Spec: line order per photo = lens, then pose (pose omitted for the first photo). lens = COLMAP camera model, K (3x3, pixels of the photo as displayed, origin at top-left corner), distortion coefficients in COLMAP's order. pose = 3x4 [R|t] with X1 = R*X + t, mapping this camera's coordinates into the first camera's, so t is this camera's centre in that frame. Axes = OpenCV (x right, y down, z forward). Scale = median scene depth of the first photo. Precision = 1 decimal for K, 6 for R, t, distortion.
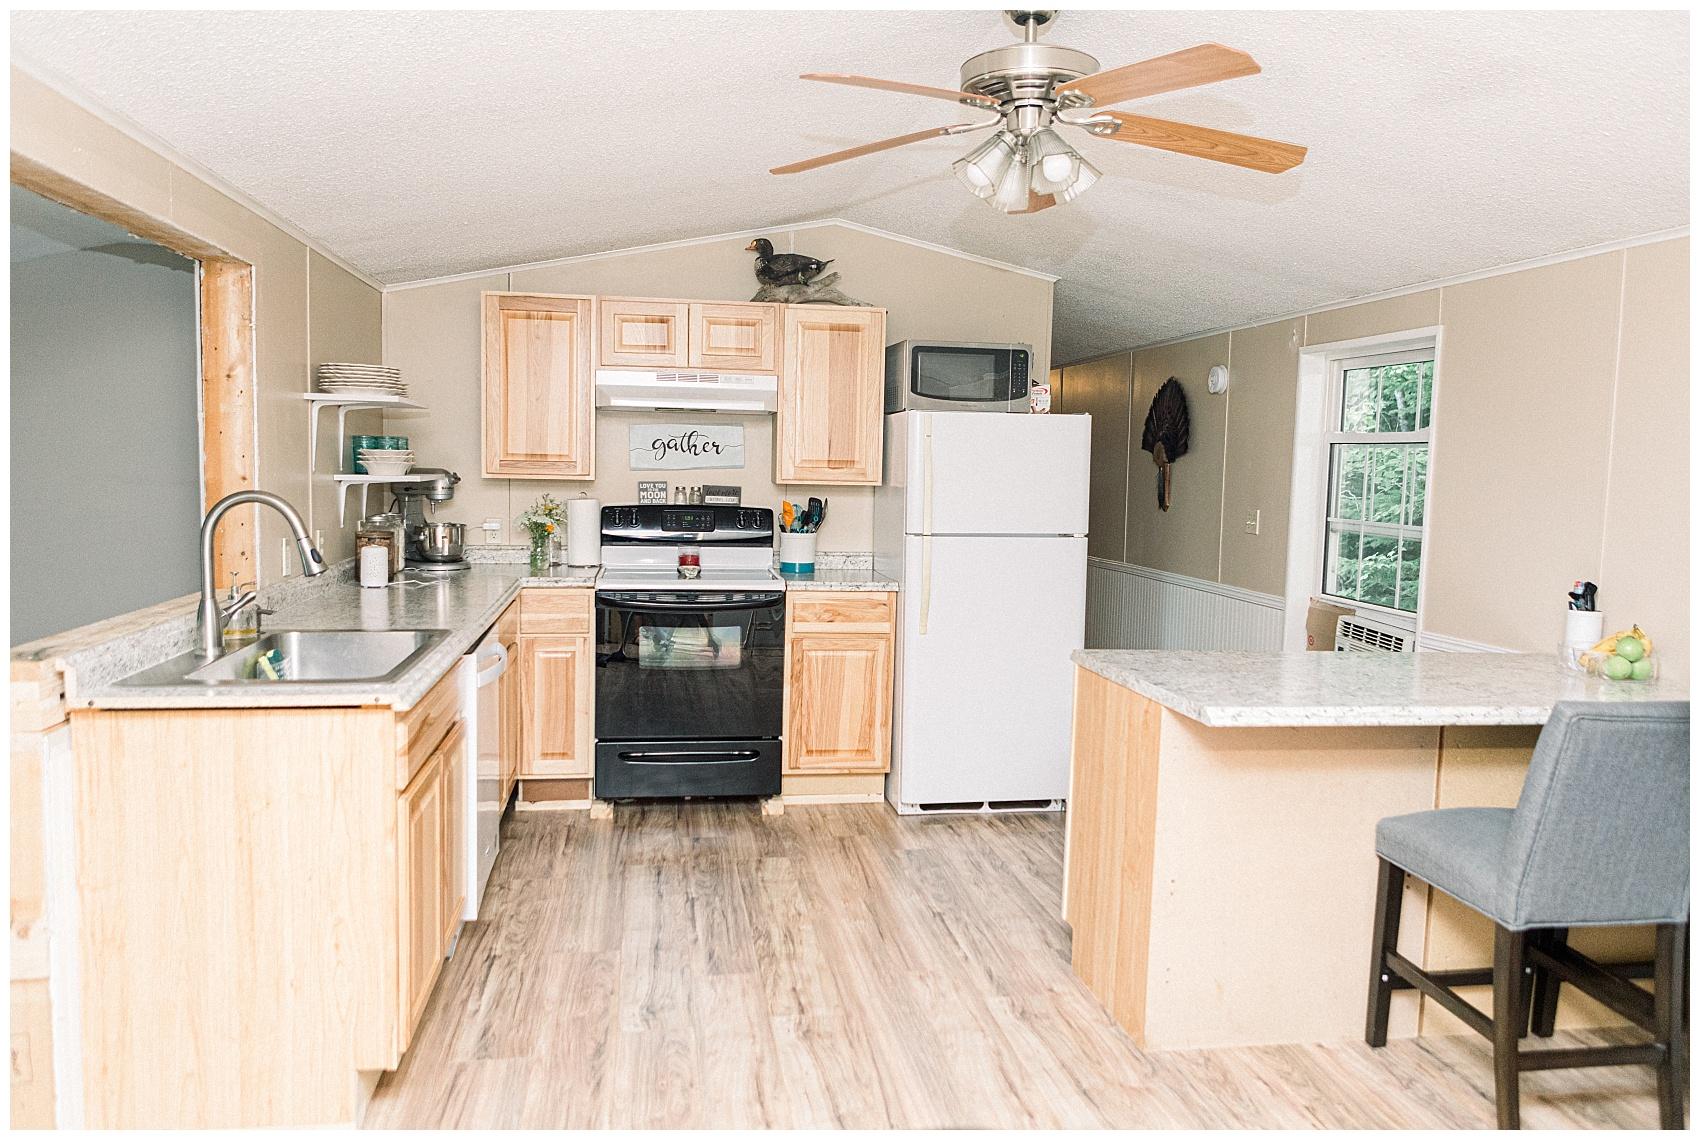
lens RADIAL K [[1243.2, 0, 850.8], [0, 1243.2, 571.9], [0, 0, 1]] dist [0.001316, 0.002739]
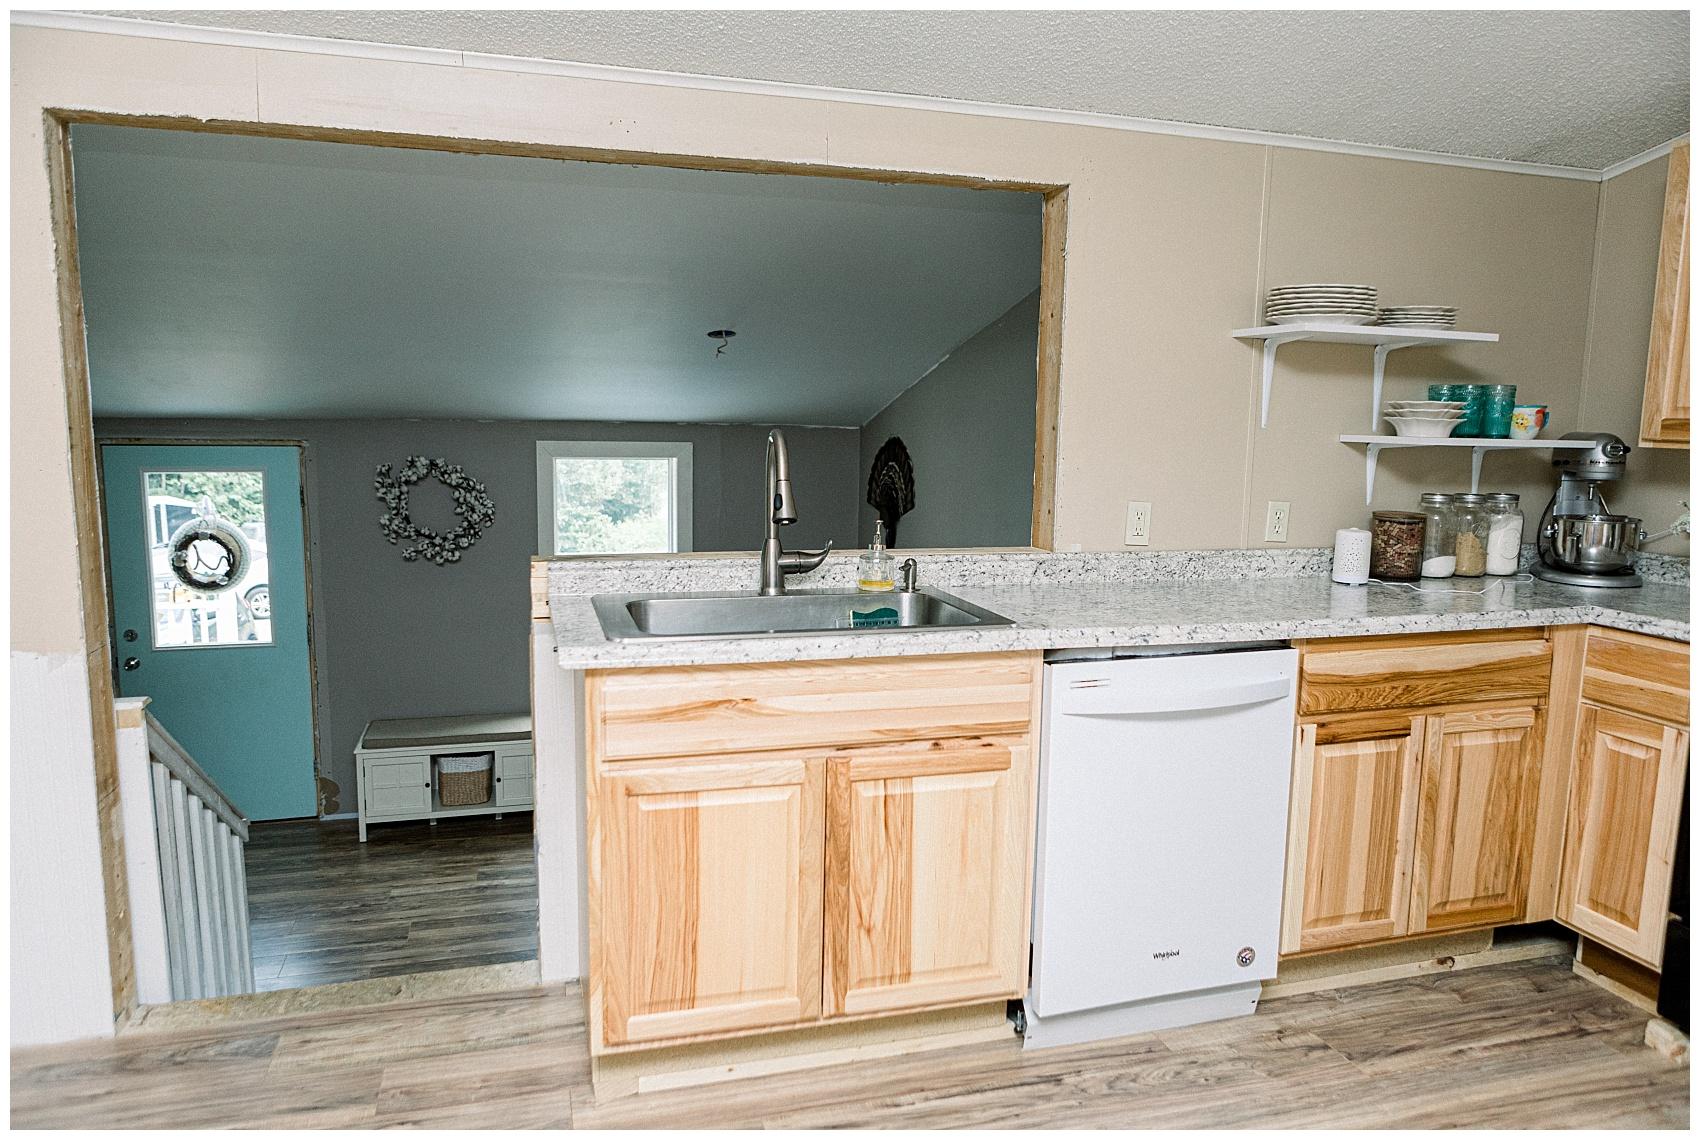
lens RADIAL K [[1141.5, 0, 850.5], [0, 1141.5, 573.8], [0, 0, 1]] dist [-0.008747, -0.001265]
pose [[0.120796, 0.120400, -0.985349, 0.241830], [-0.099533, 0.989084, 0.108654, -0.036809], [0.987675, 0.084949, 0.131461, 0.560142]]
